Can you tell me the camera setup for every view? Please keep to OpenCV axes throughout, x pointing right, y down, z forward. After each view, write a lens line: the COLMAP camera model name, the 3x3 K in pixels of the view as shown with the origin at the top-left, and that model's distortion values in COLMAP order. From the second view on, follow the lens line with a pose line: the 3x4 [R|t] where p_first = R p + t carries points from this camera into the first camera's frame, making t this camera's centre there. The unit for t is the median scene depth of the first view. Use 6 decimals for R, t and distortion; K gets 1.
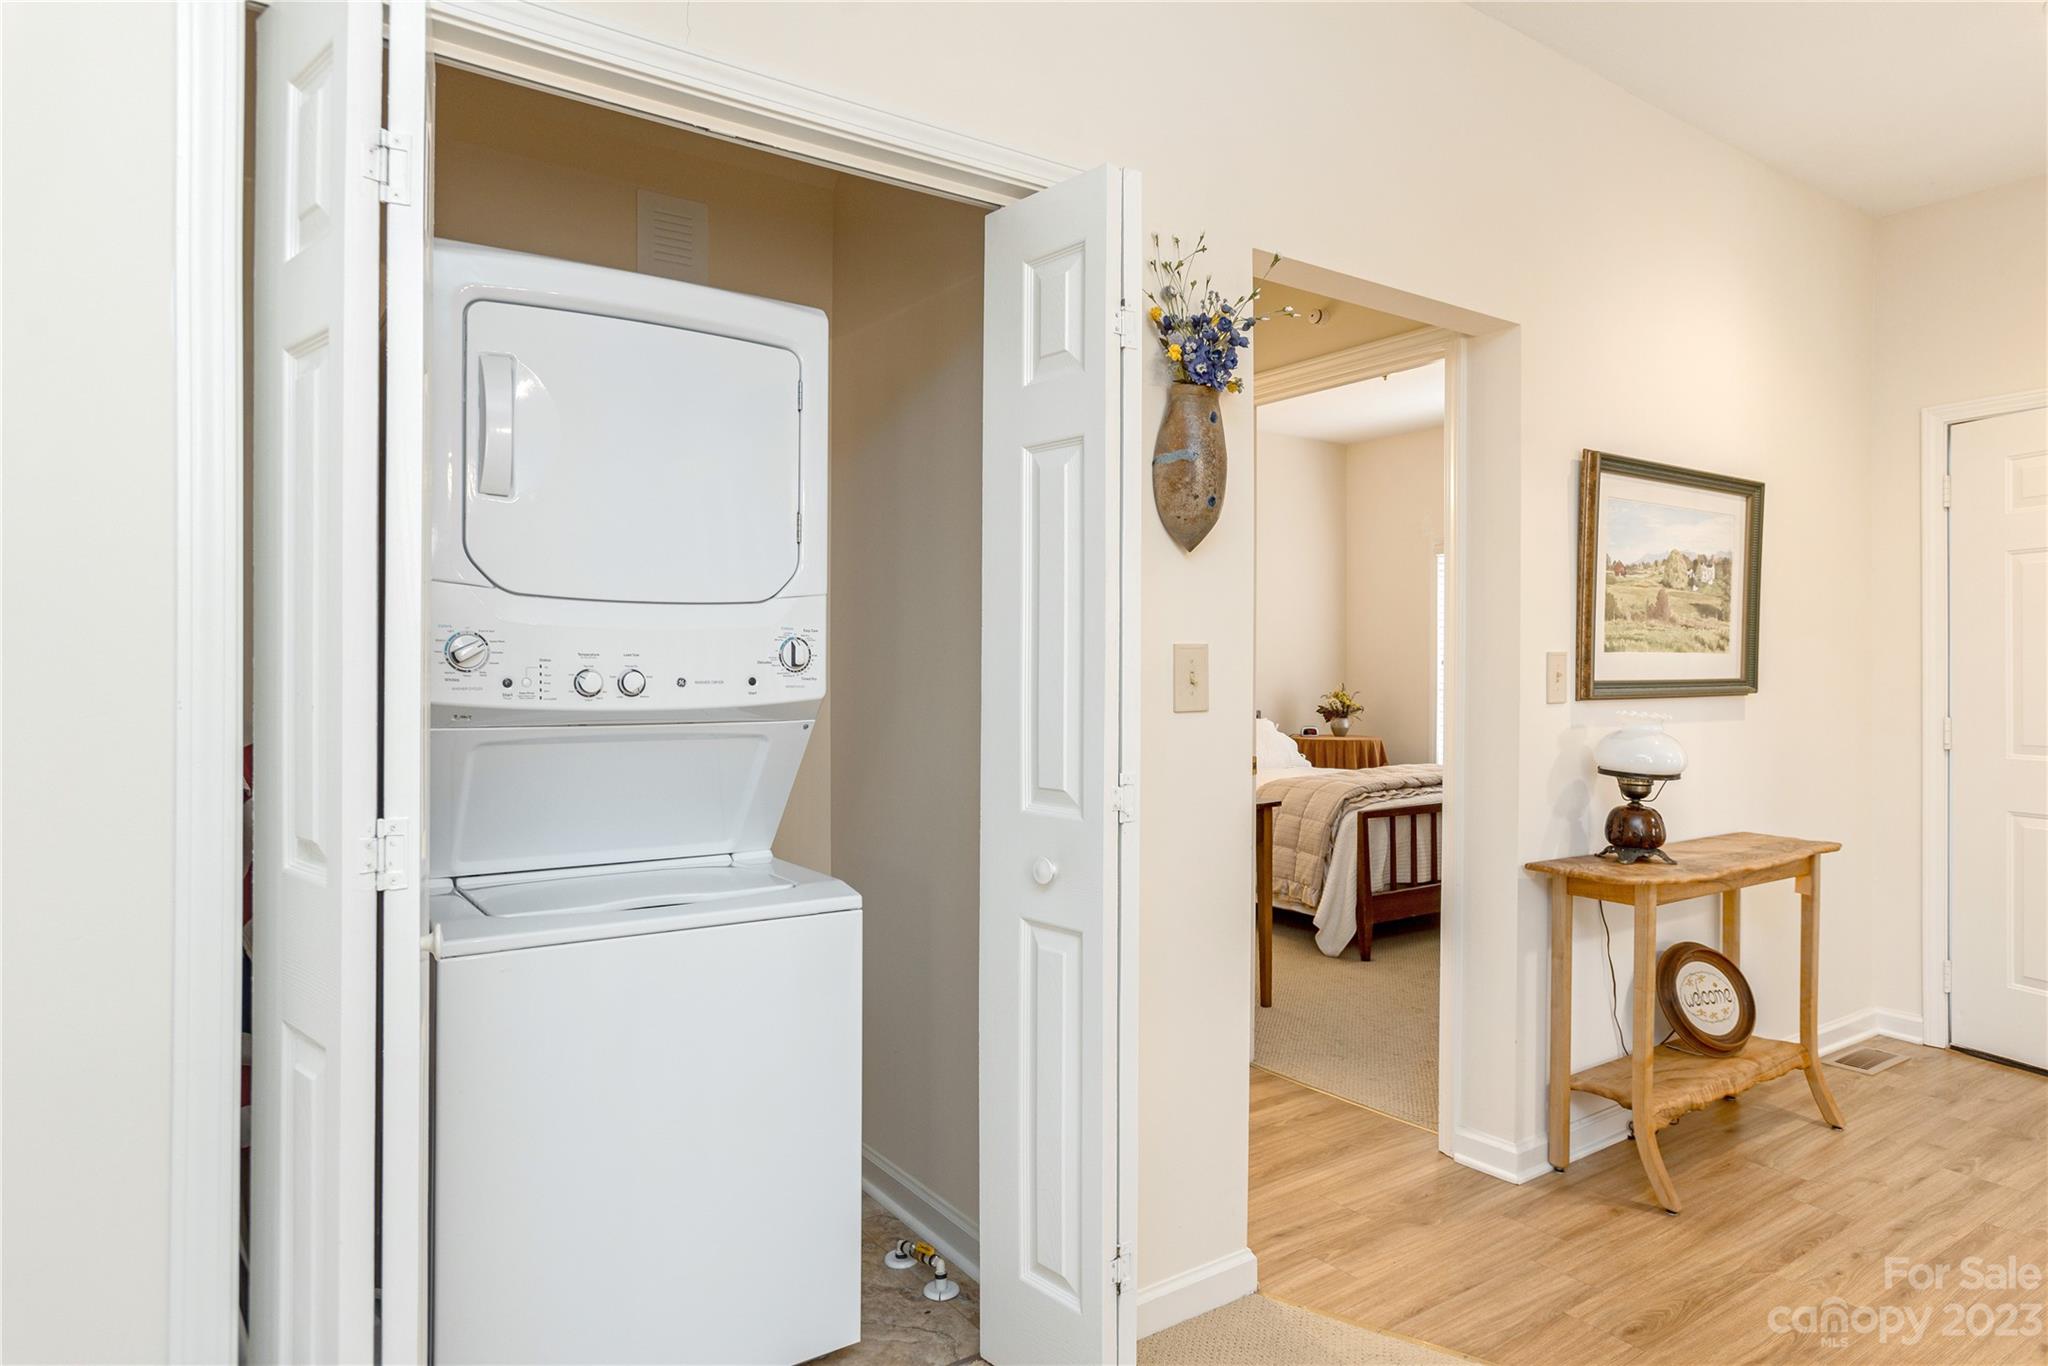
lens RADIAL K [[1184.7, 0, 1022.3], [0, 1184.7, 681.0], [0, 0, 1]] dist [0.001376, 0.000029]
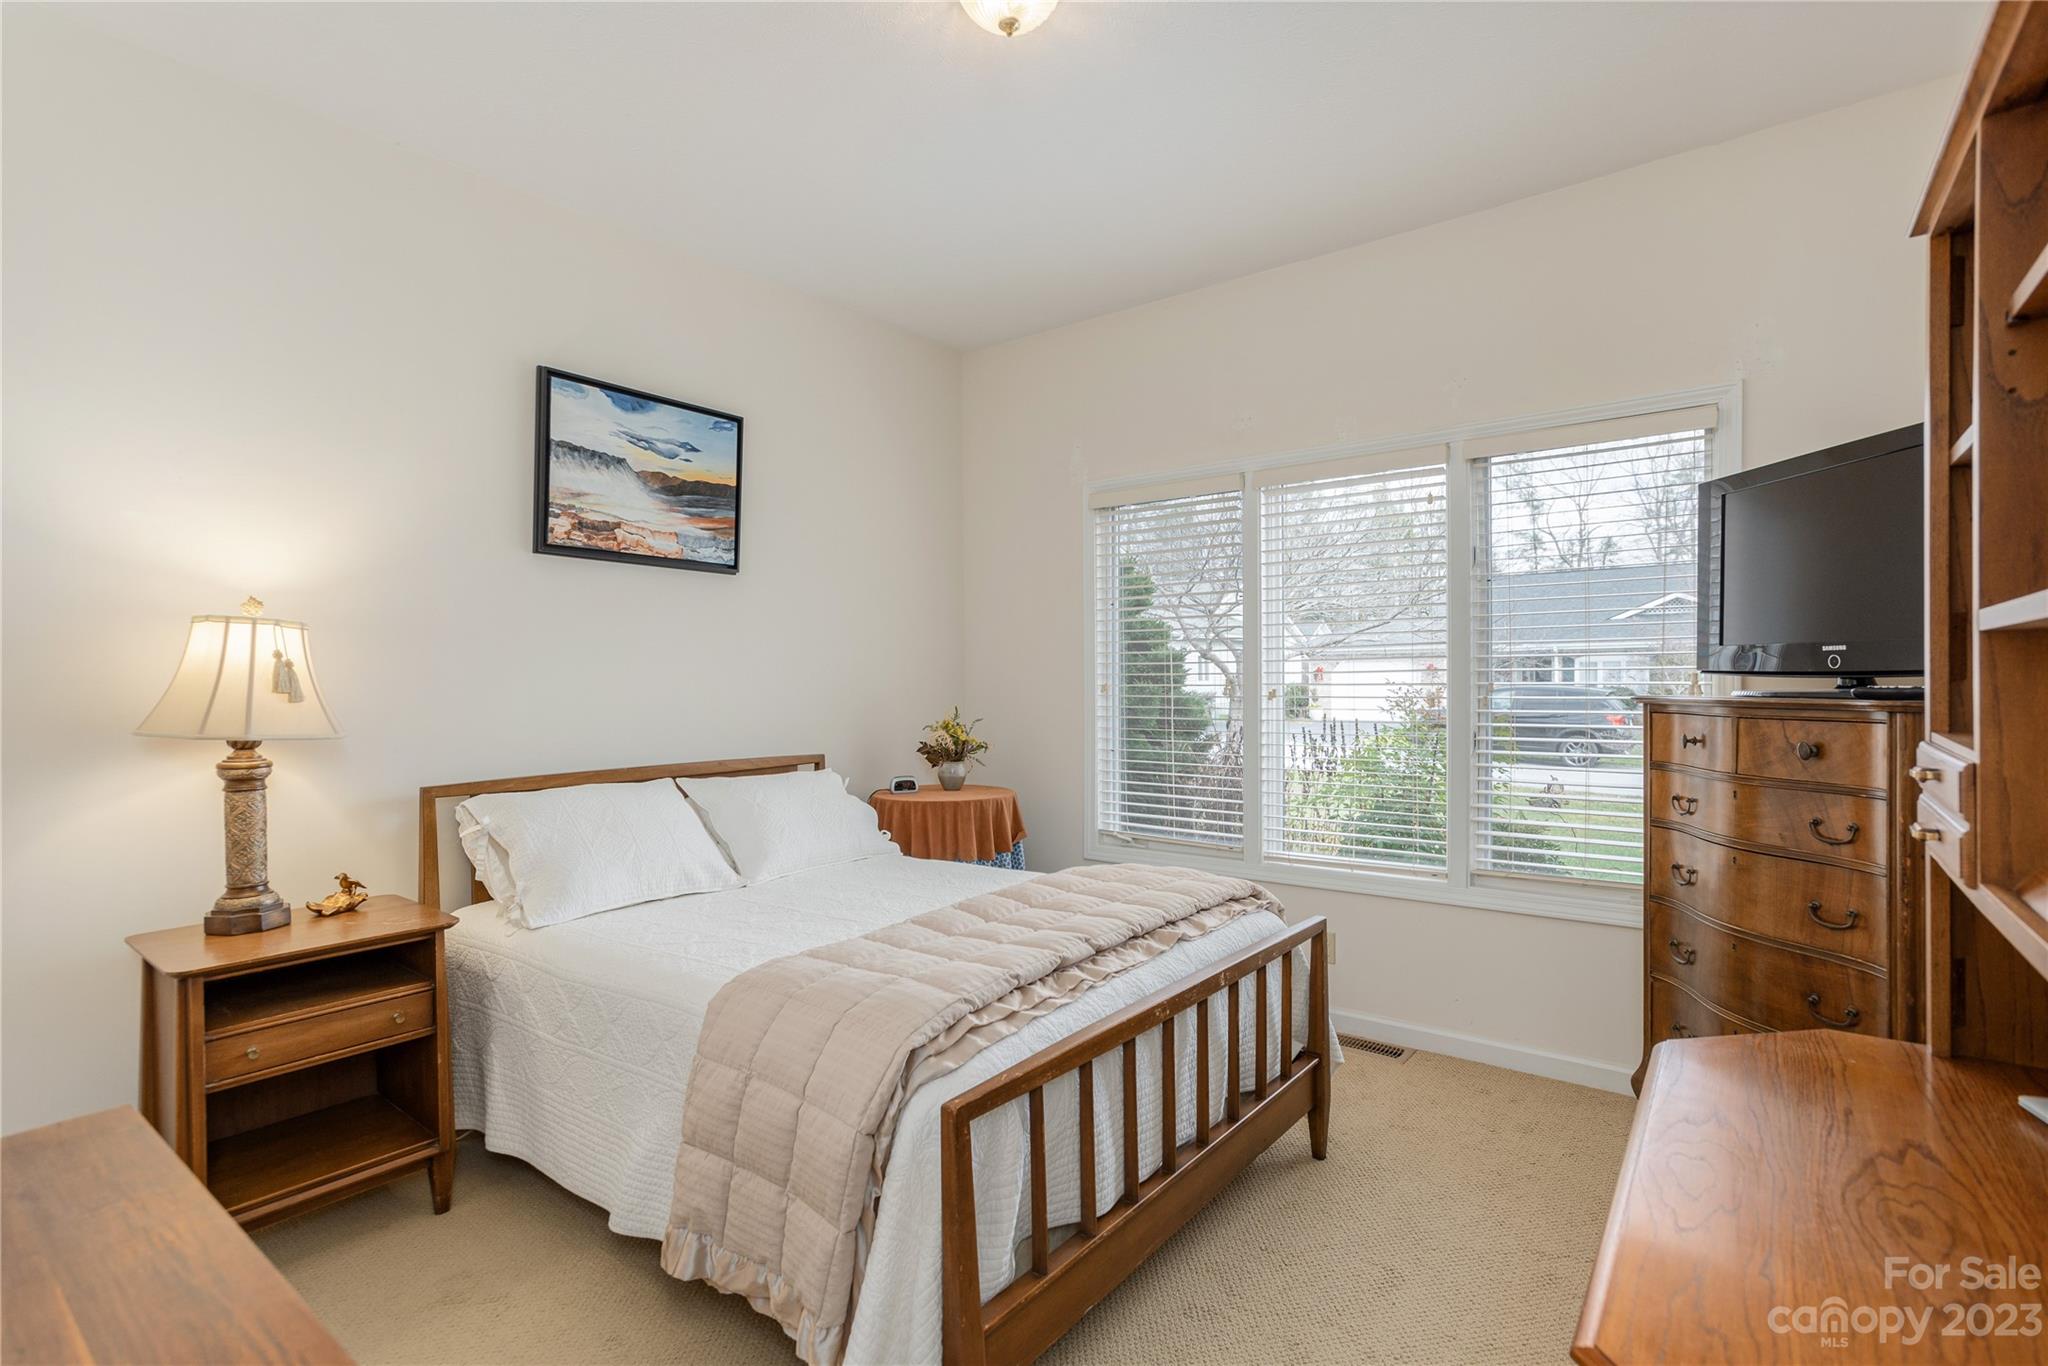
lens RADIAL K [[994.4, 0, 1024.6], [0, 994.4, 679.4], [0, 0, 1]] dist [-0.001960, 0.001223]
pose [[0.955974, -0.011737, 0.293216, 0.162291], [0.013530, 0.999900, -0.004088, -0.010948], [-0.293139, 0.007875, 0.956038, 0.519511]]
